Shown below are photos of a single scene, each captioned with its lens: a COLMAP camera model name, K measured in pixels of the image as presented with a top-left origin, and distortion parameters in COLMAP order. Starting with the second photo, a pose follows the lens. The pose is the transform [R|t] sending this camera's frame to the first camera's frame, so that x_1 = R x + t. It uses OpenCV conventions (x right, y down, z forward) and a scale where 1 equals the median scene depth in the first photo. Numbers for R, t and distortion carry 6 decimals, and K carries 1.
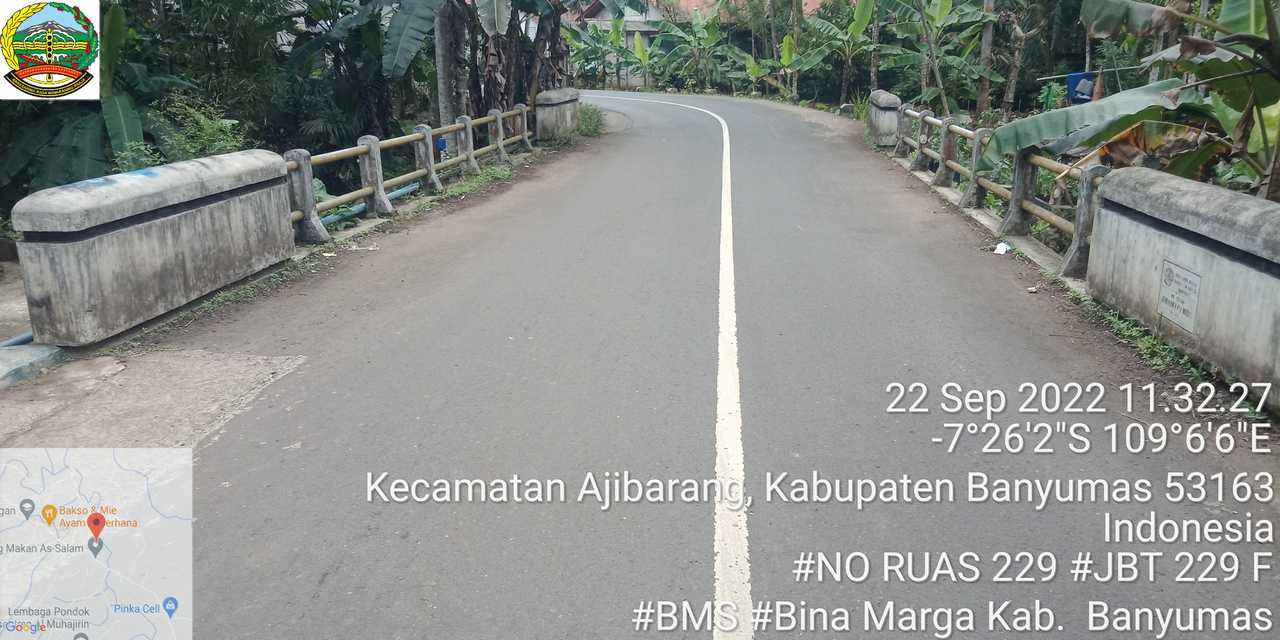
lens RADIAL K [[933.1, 0, 640.0], [0, 933.1, 320.0], [0, 0, 1]] dist [0.022805, -0.030927]
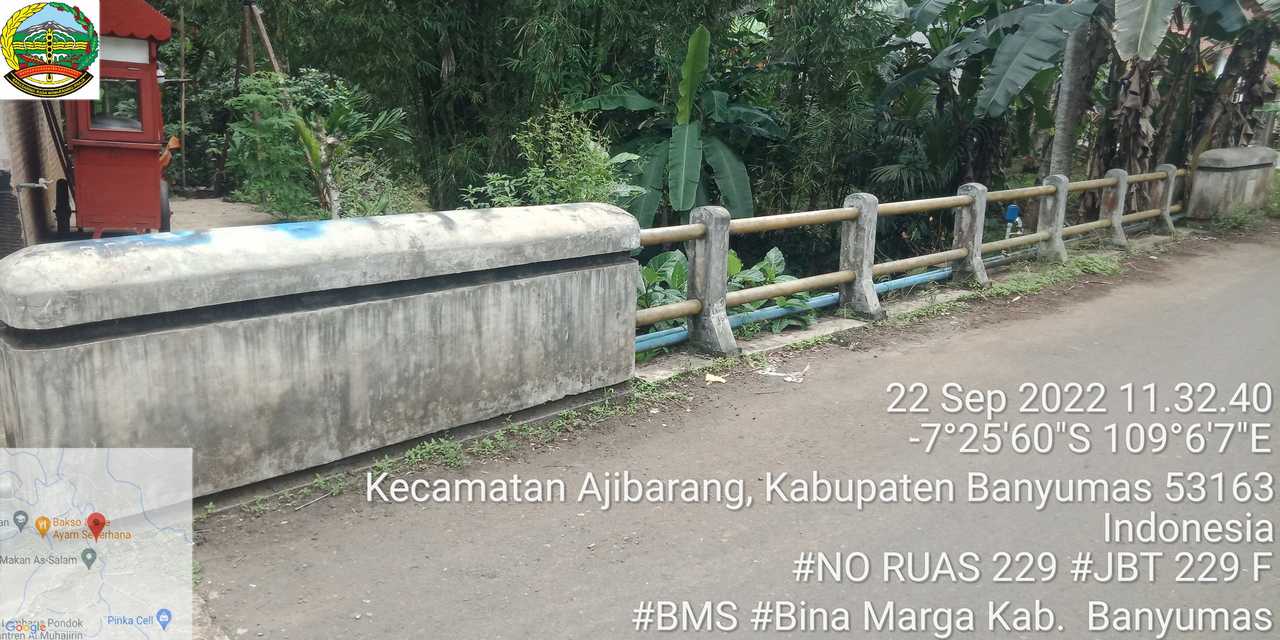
lens RADIAL K [[933.1, 0, 640.0], [0, 933.1, 320.0], [0, 0, 1]] dist [0.022805, -0.030927]
pose [[0.786469, 0.174711, -0.592404, -0.012424], [-0.202801, 0.979026, 0.019496, -0.106965], [0.583385, 0.104807, 0.805405, 0.458404]]
